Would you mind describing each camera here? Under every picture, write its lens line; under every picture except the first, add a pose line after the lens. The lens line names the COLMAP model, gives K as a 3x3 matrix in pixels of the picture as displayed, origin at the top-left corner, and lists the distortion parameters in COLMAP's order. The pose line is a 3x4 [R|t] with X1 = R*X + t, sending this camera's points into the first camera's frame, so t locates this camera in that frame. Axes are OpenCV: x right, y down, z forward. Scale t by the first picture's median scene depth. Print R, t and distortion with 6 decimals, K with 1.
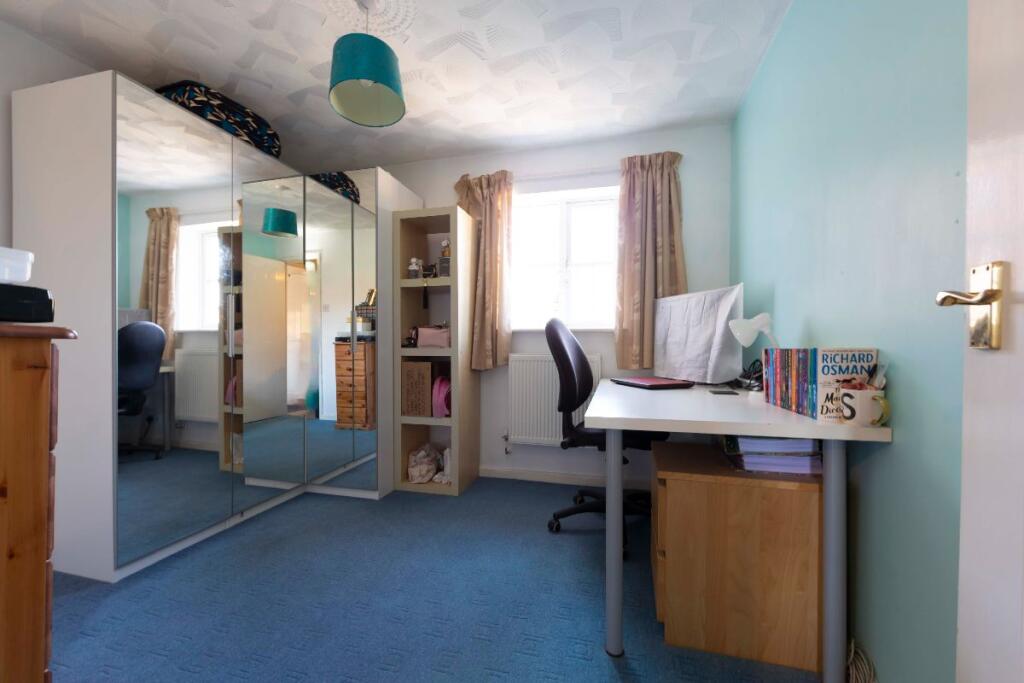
lens RADIAL K [[400.6, 0, 510.8], [0, 400.6, 348.5], [0, 0, 1]] dist [-0.000548, 0.000000]
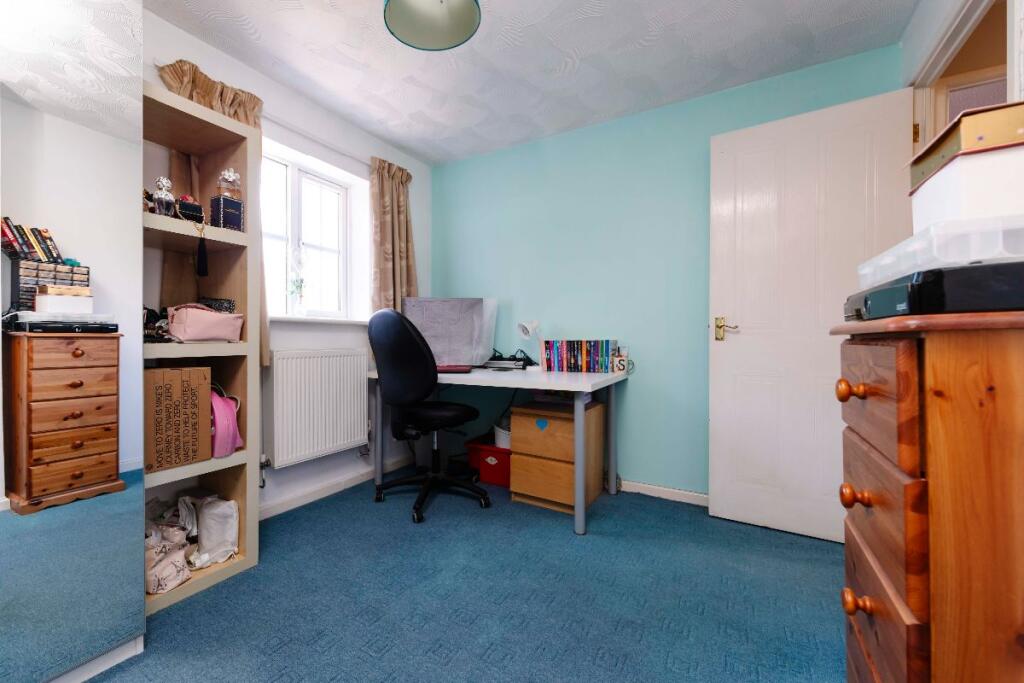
lens RADIAL K [[407.6, 0, 511.3], [0, 407.6, 343.3], [0, 0, 1]] dist [-0.000306, 0.000019]
pose [[0.255846, -0.013000, 0.966630, -0.661599], [0.004716, 0.999914, 0.012199, -0.006232], [-0.966706, 0.001438, 0.255885, 0.404479]]
